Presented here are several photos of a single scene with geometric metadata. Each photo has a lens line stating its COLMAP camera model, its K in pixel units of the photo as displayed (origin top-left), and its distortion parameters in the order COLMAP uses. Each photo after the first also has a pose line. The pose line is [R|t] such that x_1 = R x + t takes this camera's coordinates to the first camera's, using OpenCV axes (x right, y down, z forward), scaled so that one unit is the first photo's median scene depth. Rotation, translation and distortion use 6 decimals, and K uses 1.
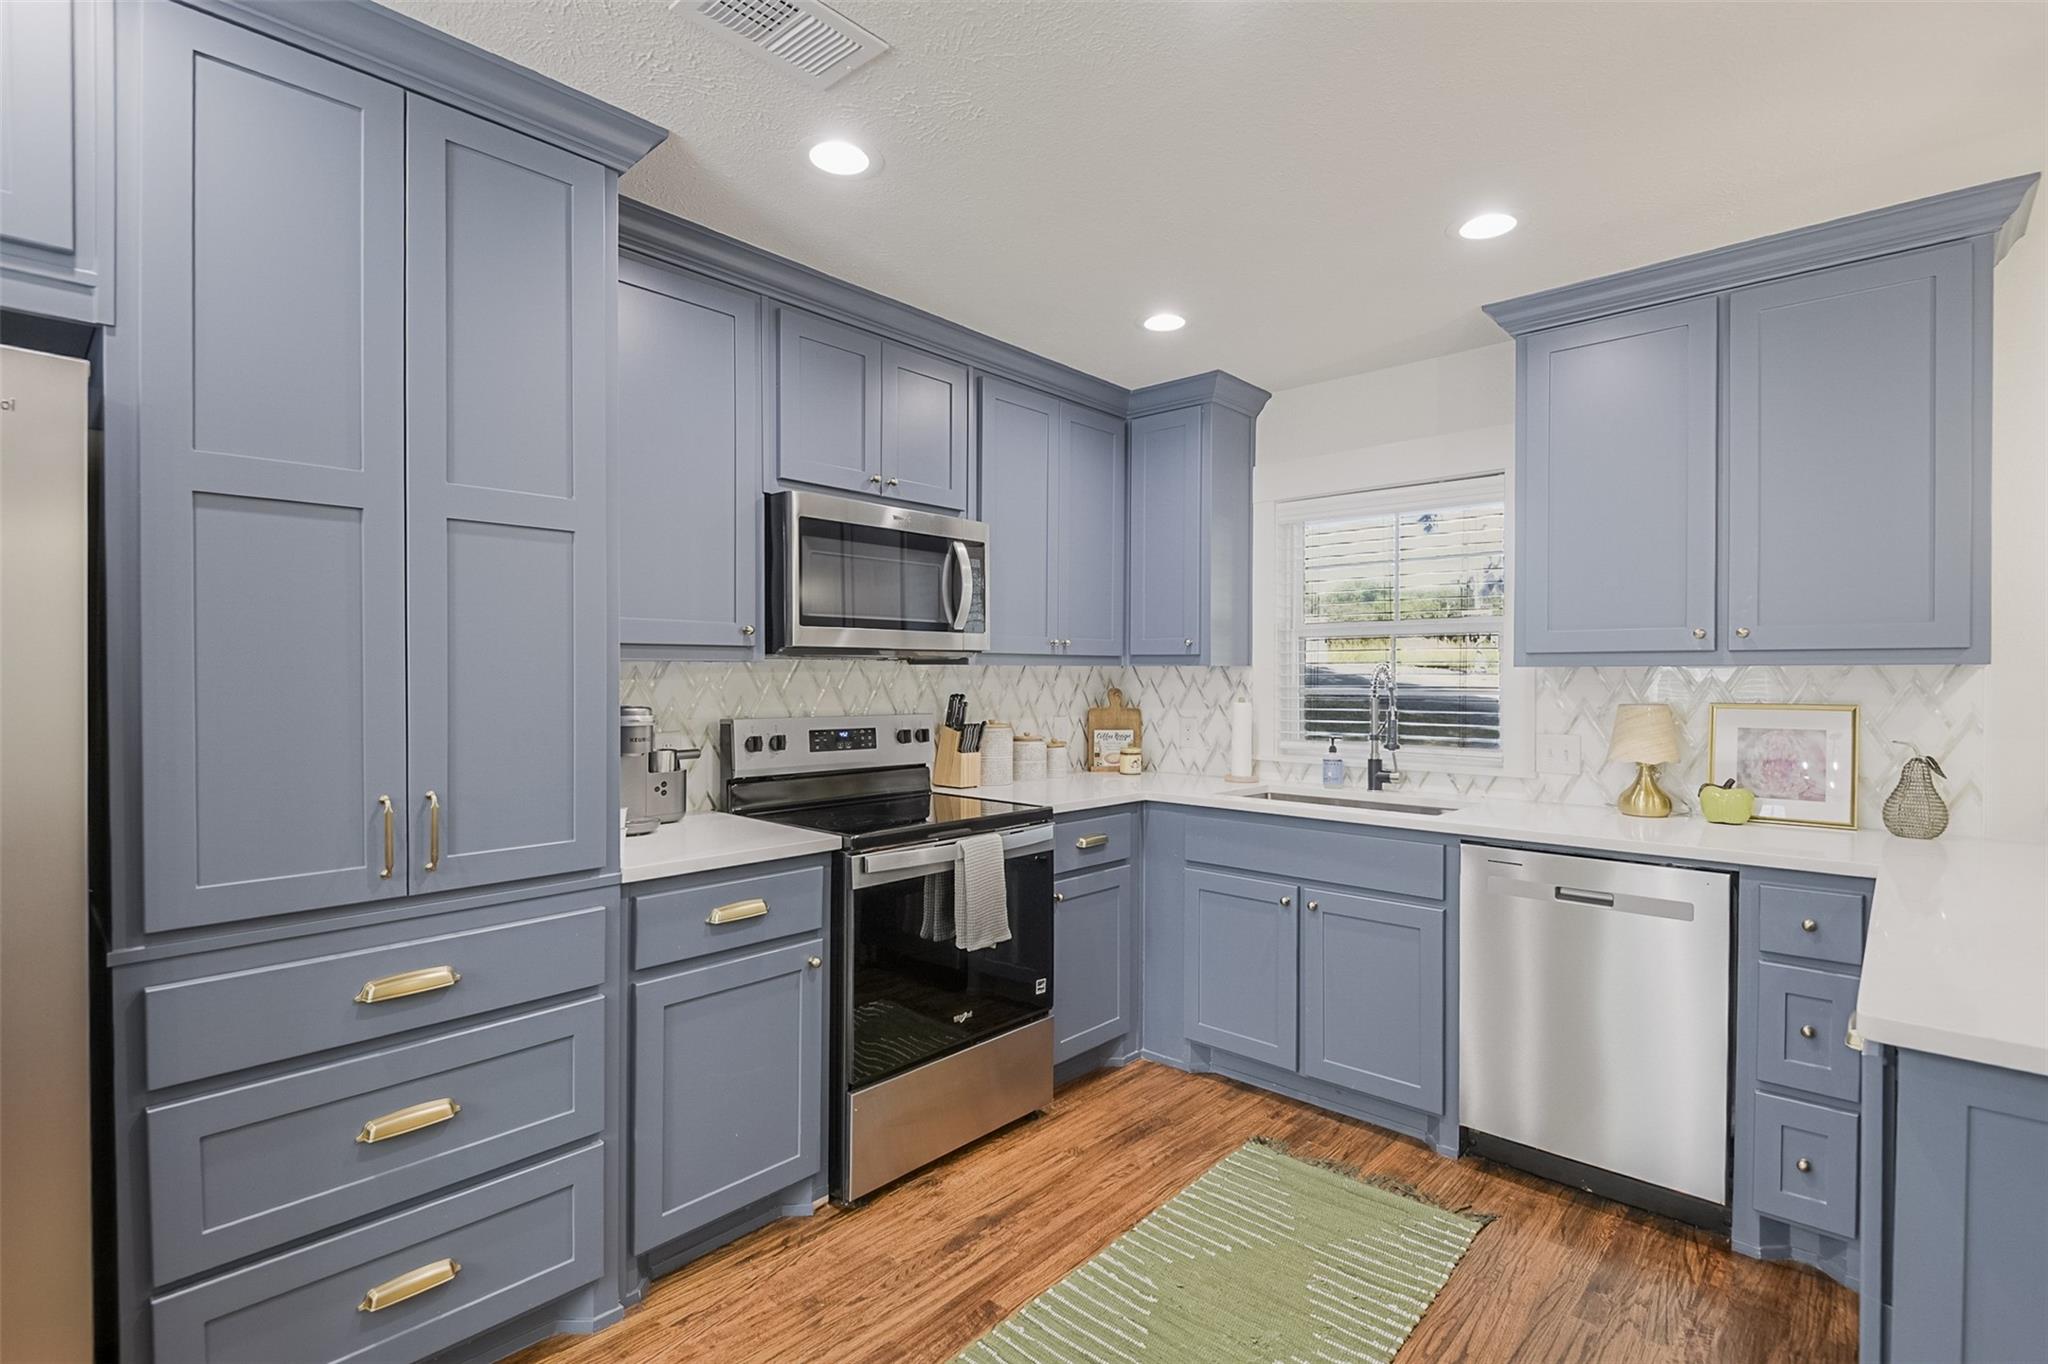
lens RADIAL K [[961.7, 0, 1029.3], [0, 961.7, 677.2], [0, 0, 1]] dist [-0.037595, -0.004077]
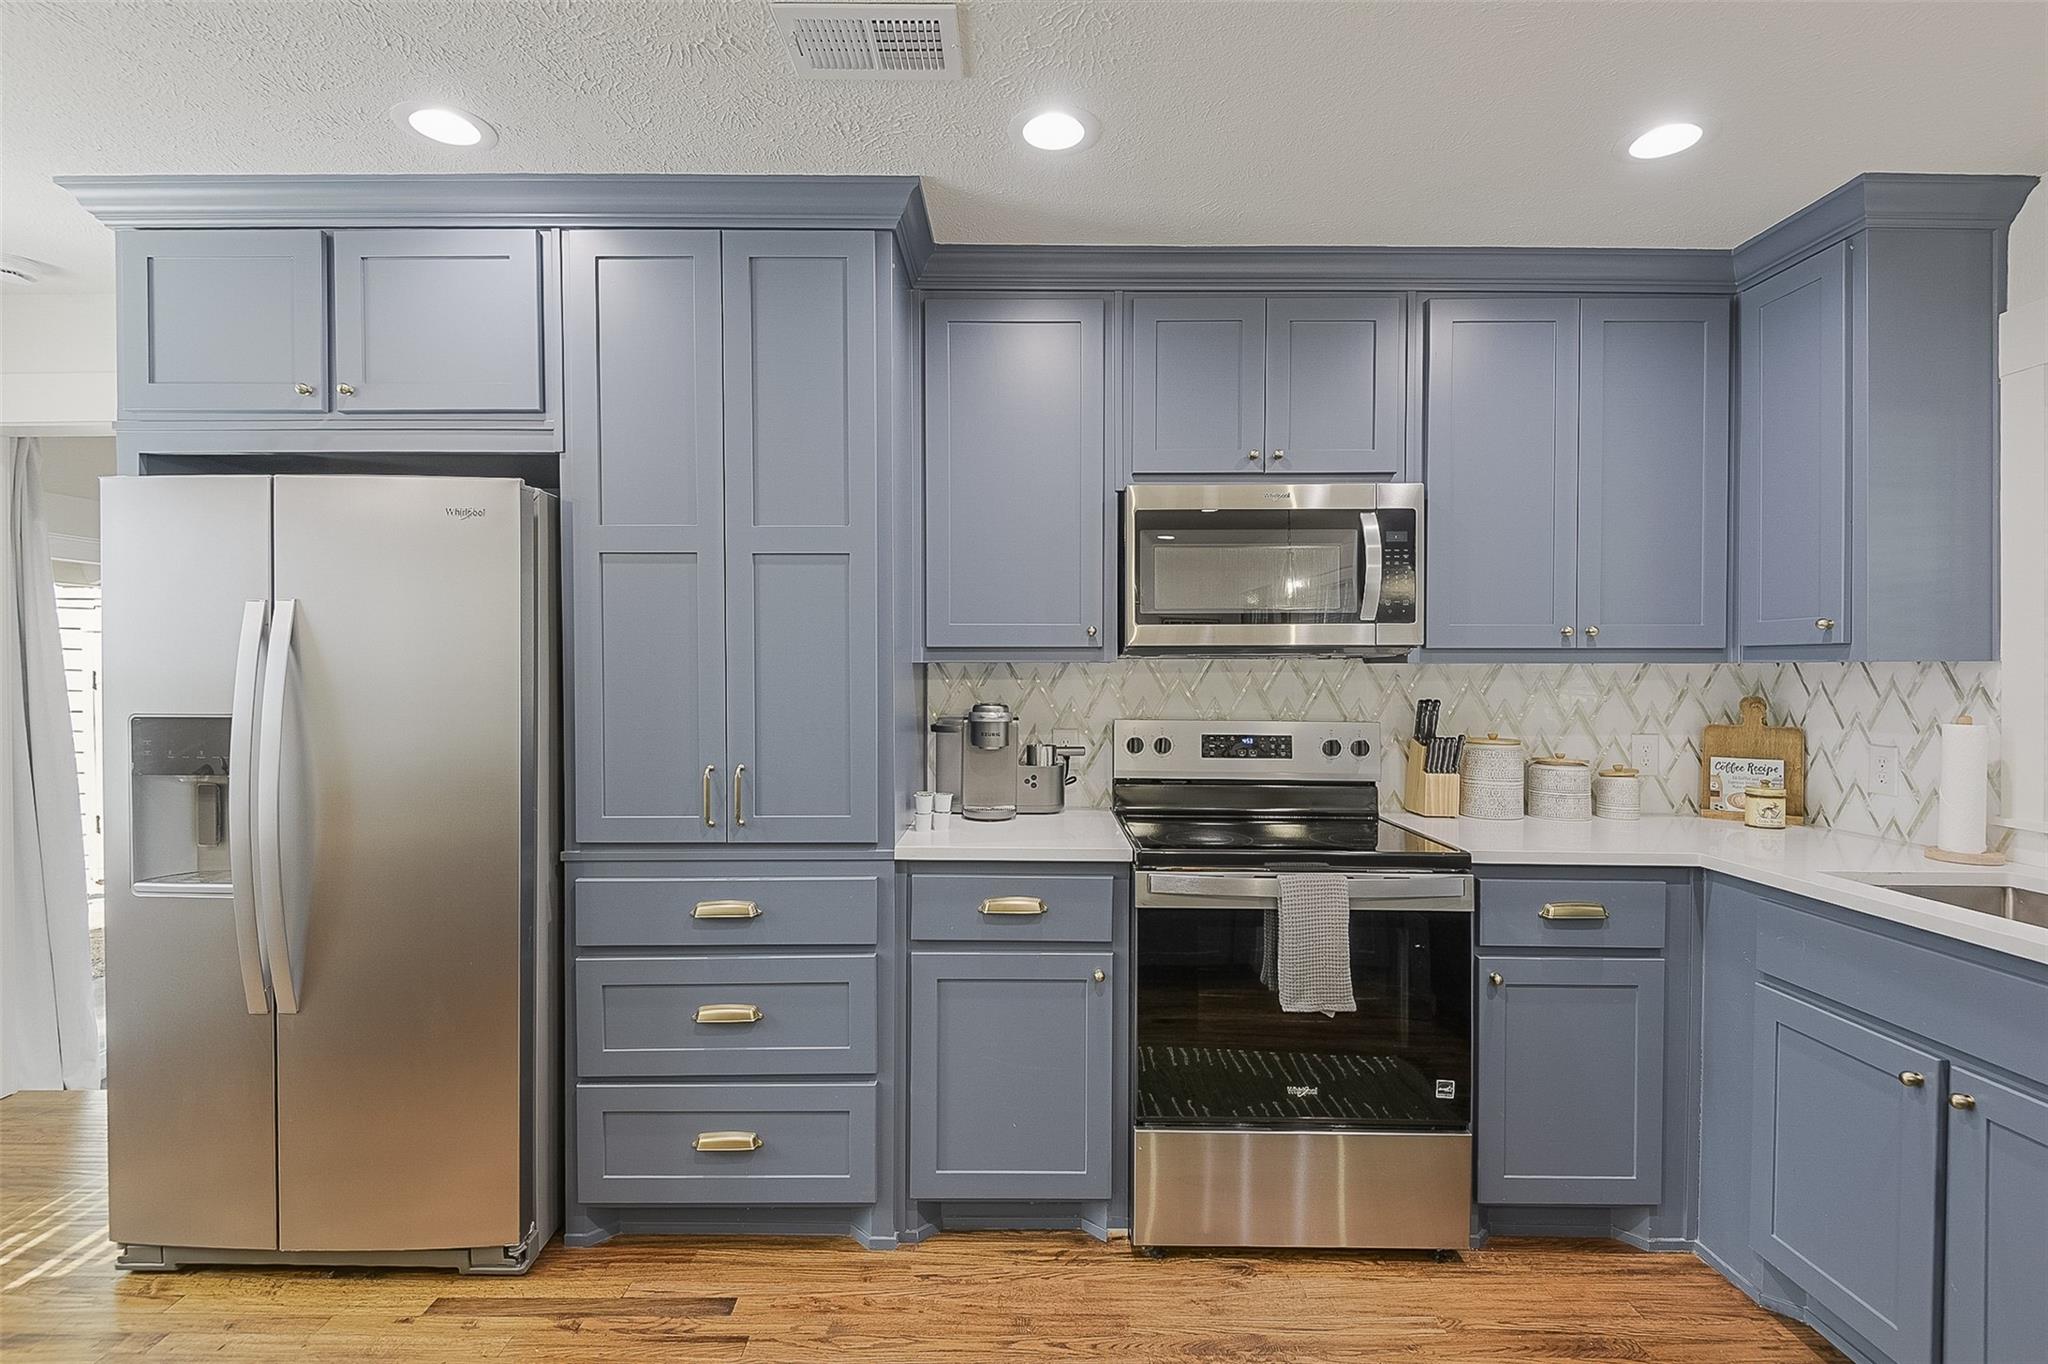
lens RADIAL K [[947.5, 0, 1011.6], [0, 947.5, 675.5], [0, 0, 1]] dist [-0.014871, -0.005678]
pose [[0.651865, 0.002937, -0.758329, 0.368969], [-0.003519, 0.999993, 0.000847, -0.002773], [0.758327, 0.002117, 0.651871, 0.267796]]
